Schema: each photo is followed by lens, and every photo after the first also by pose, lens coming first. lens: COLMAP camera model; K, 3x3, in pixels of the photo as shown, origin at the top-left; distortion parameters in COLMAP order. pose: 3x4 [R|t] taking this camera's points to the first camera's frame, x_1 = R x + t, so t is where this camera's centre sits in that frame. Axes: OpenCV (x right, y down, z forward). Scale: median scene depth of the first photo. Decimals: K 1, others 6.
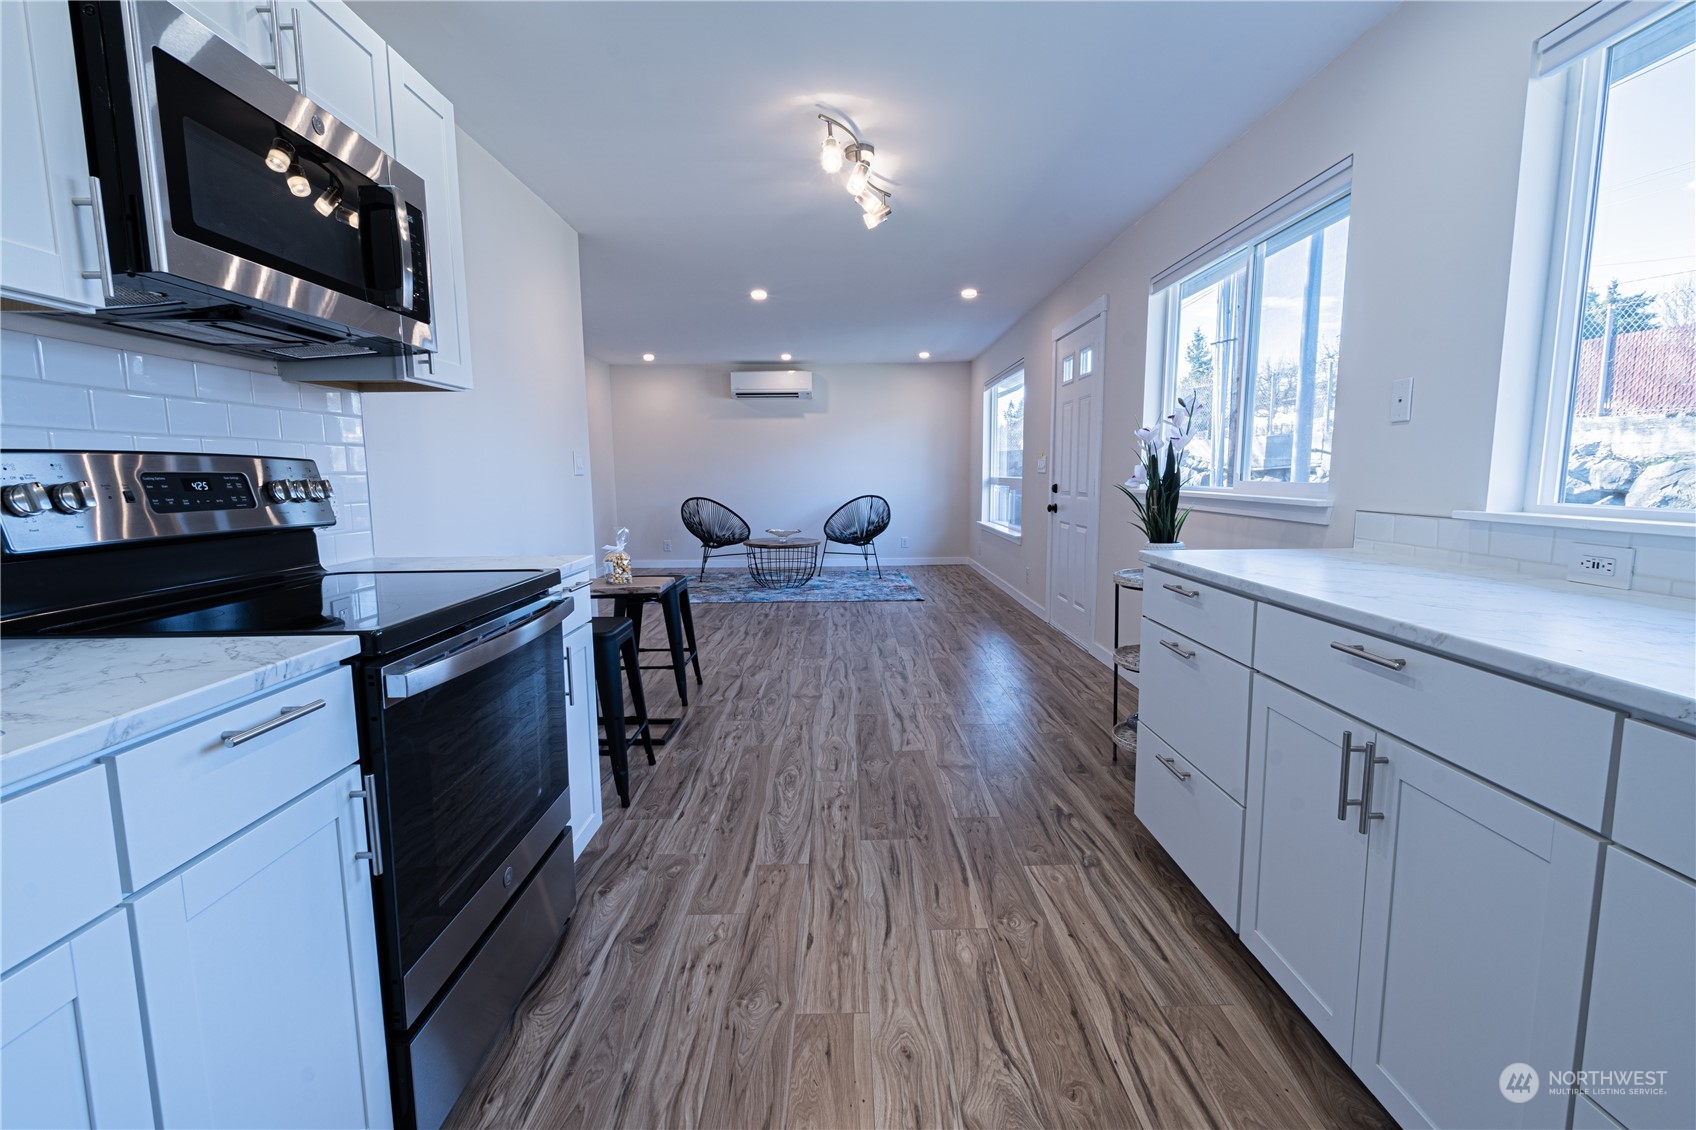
lens RADIAL K [[748.1, 0, 848.0], [0, 748.1, 565.0], [0, 0, 1]] dist [0.001154, 0.000031]
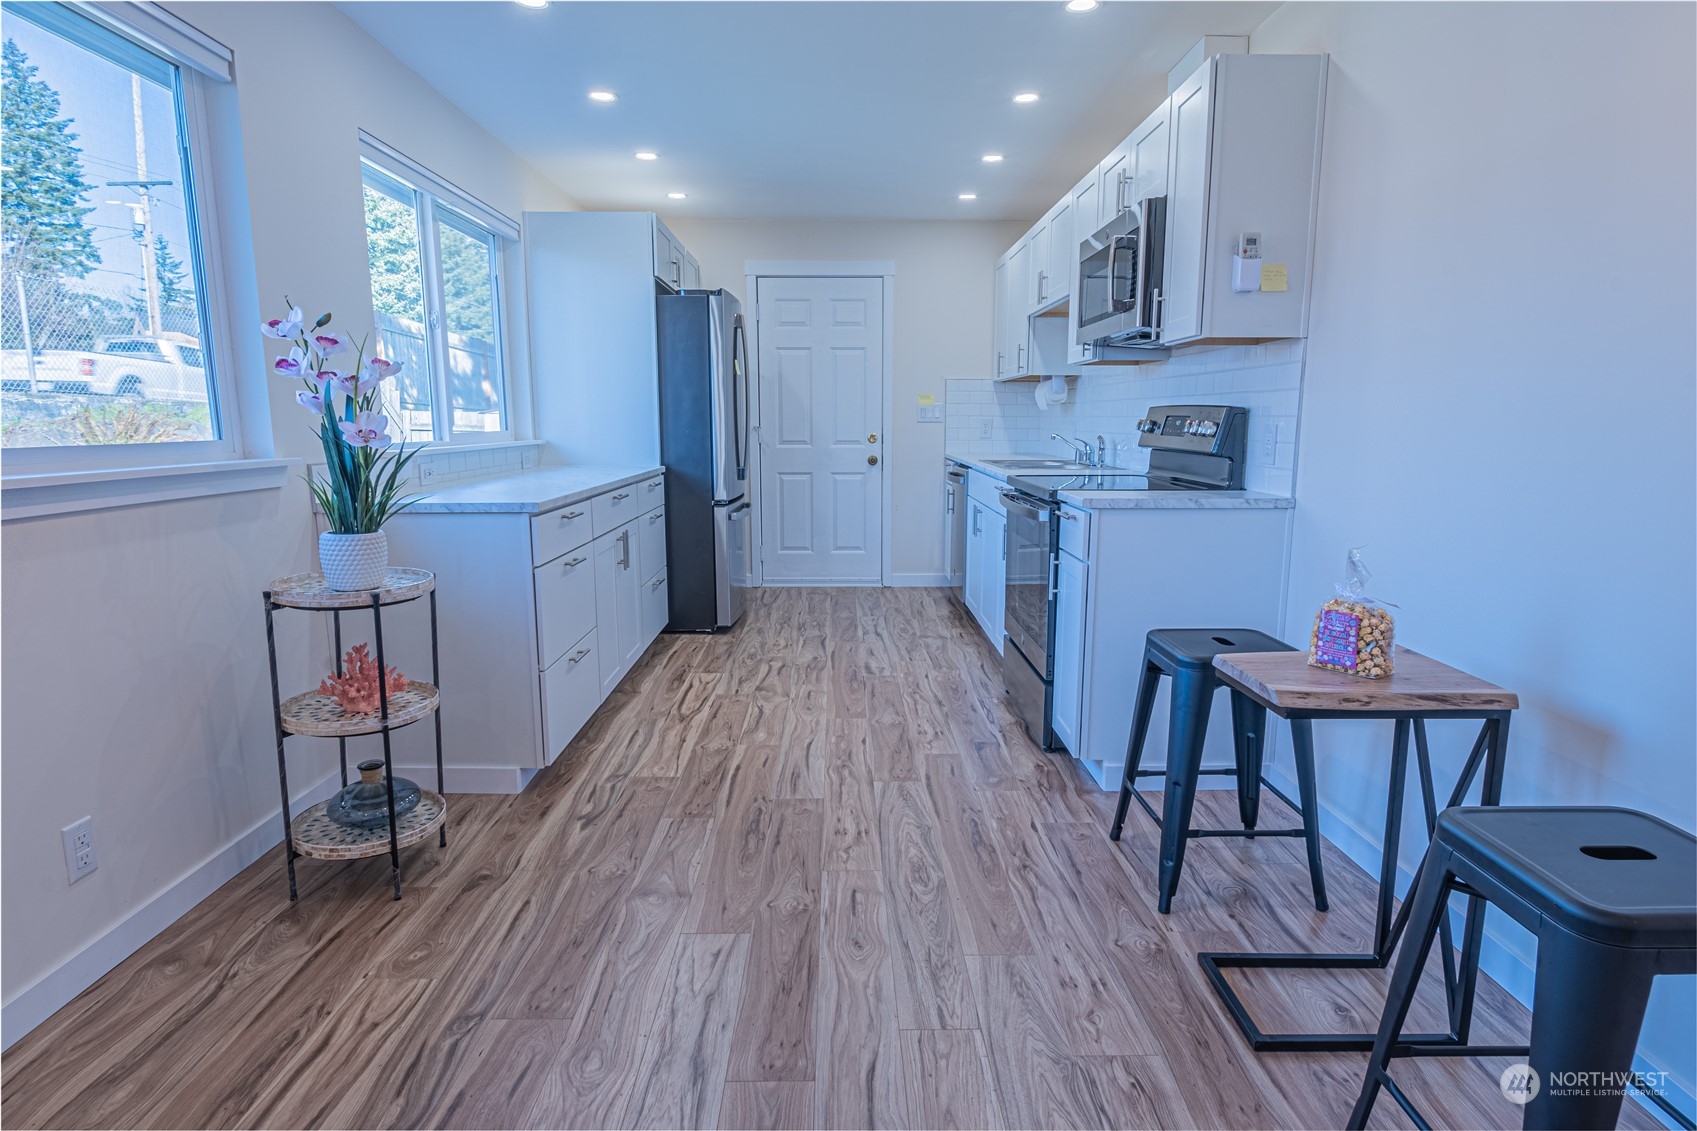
lens RADIAL K [[891.2, 0, 848.5], [0, 891.2, 565.5], [0, 0, 1]] dist [-0.000003, -0.000119]
pose [[-0.999938, 0.010383, -0.004112, -0.012518], [0.008777, 0.958352, 0.285456, -0.232955], [0.006904, 0.285402, -0.958383, 1.848922]]
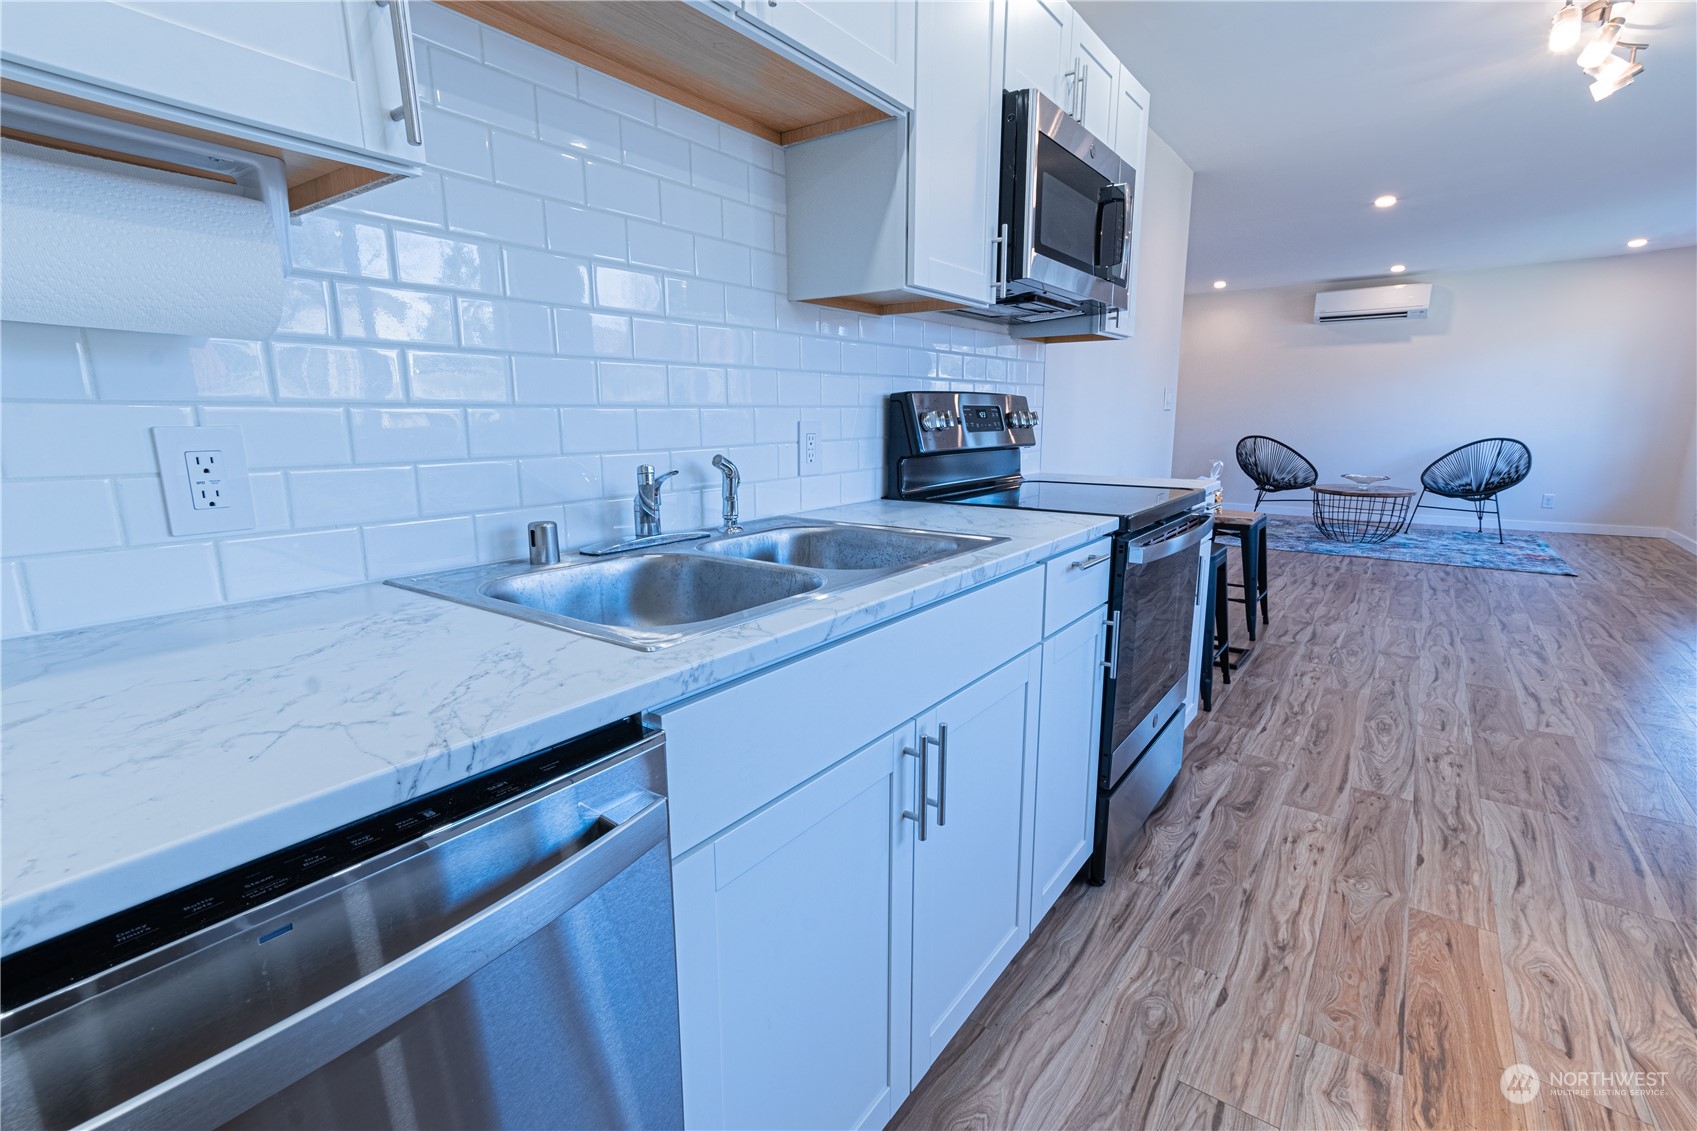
lens RADIAL K [[780.0, 0, 855.8], [0, 780.0, 564.0], [0, 0, 1]] dist [-0.002529, 0.019644]
pose [[0.806186, 0.122295, -0.578885, -0.073485], [-0.078927, 0.991889, 0.099628, 0.031666], [0.586374, -0.034629, 0.809300, -0.244143]]
